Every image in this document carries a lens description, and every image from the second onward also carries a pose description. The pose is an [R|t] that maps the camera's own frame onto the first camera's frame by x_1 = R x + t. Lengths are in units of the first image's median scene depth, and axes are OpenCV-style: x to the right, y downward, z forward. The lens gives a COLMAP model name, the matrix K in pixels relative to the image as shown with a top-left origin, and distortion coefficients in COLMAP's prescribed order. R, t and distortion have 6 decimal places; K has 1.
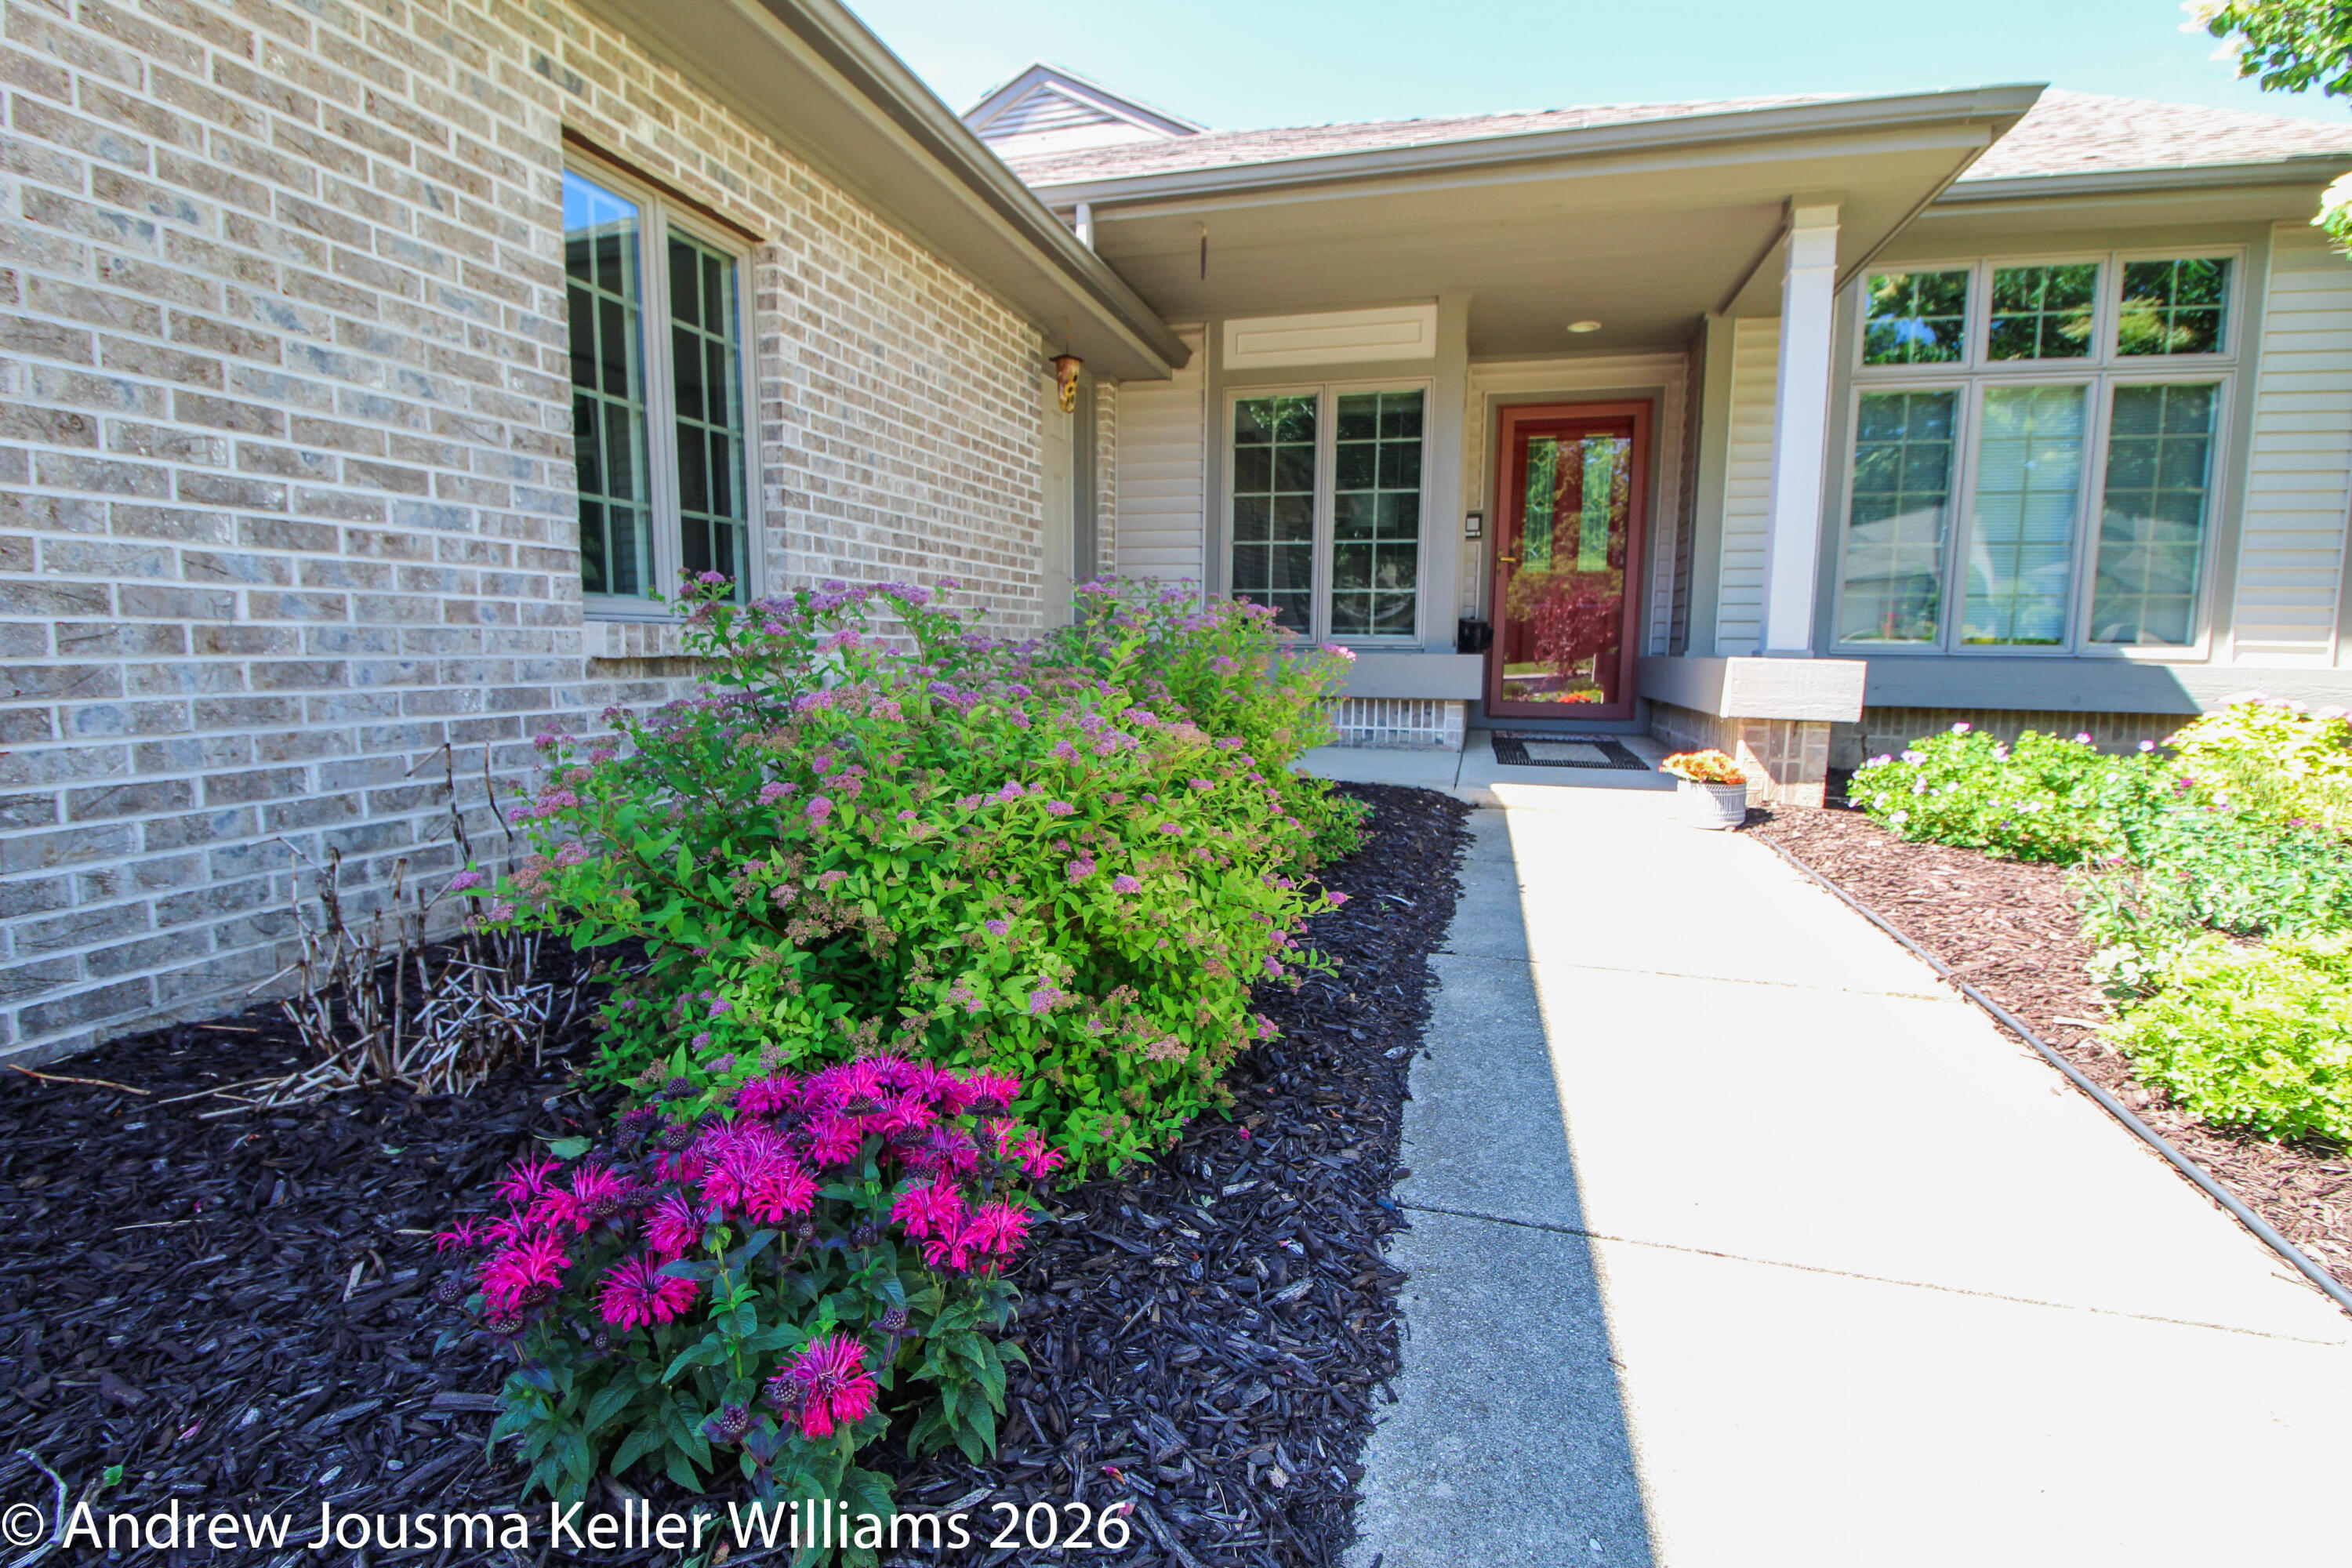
lens RADIAL K [[1091.5, 0, 1186.2], [0, 1091.5, 779.2], [0, 0, 1]] dist [-0.000360, -0.012564]
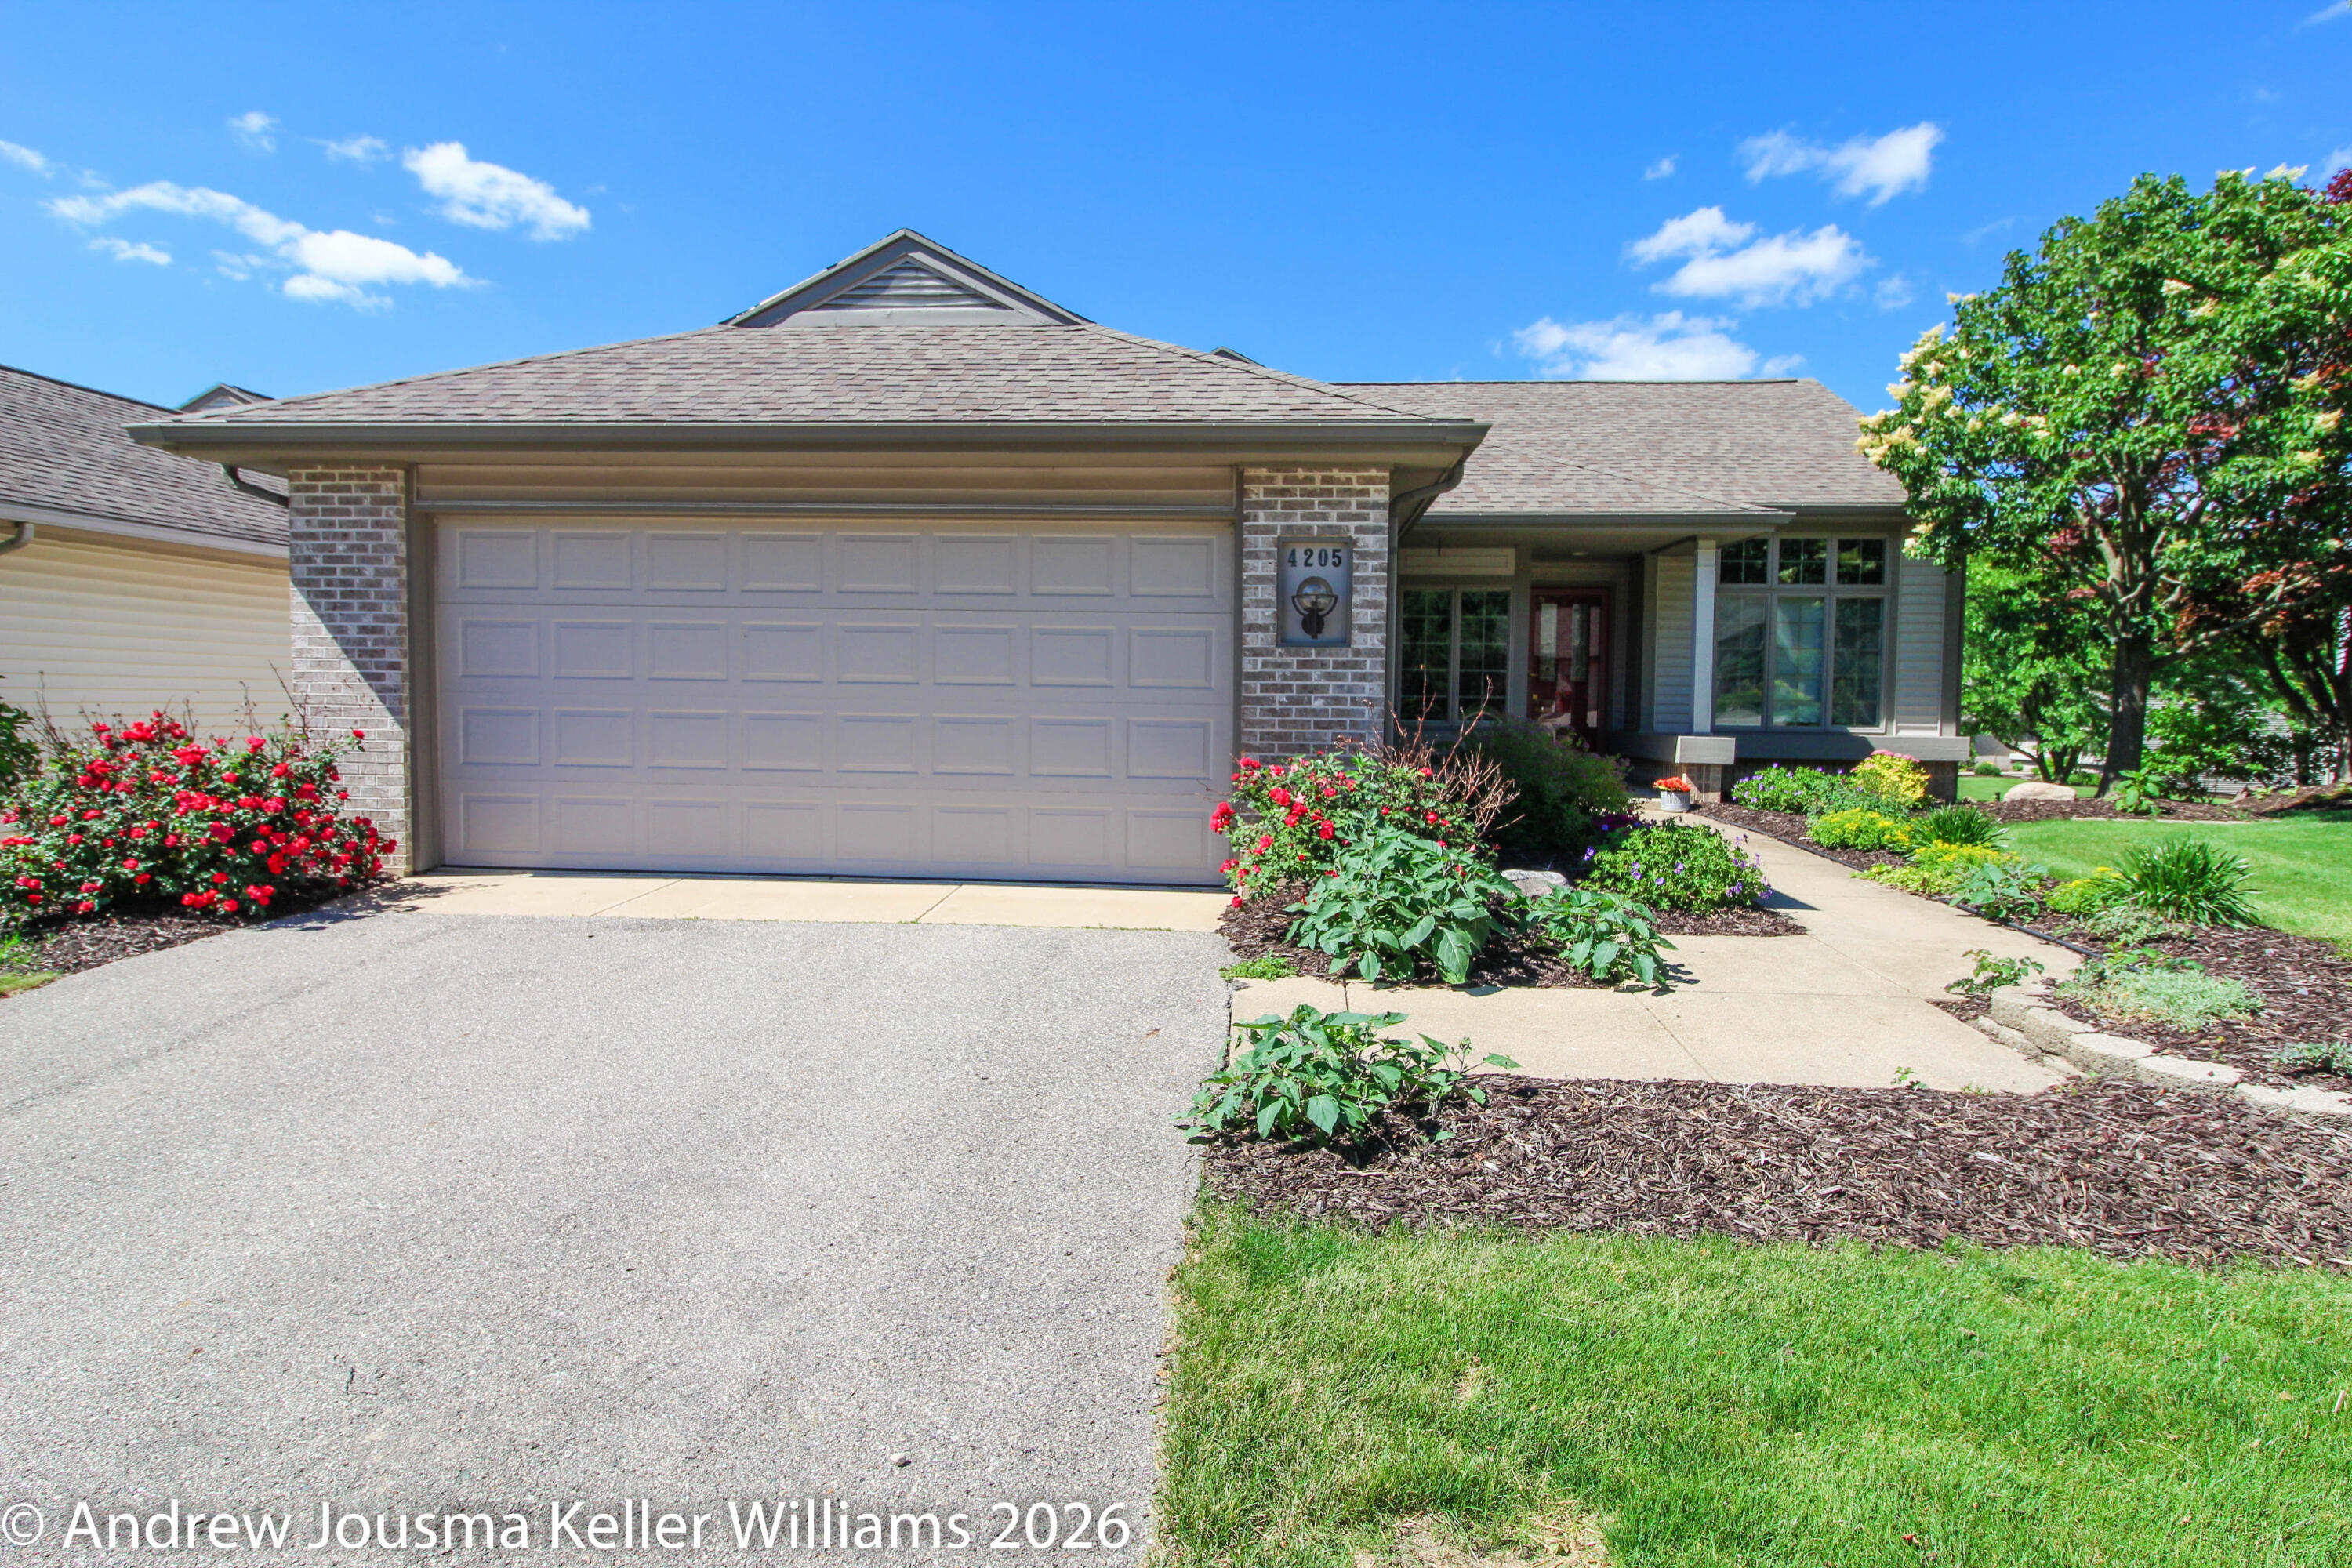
lens RADIAL K [[1363.1, 0, 1176.0], [0, 1363.1, 784.0], [0, 0, 1]] dist [-0.003134, -0.000410]
pose [[0.980199, -0.013091, 0.197579, -1.035159], [0.024520, 0.998157, -0.055511, 0.112137], [-0.196488, 0.059257, 0.978714, -1.478642]]
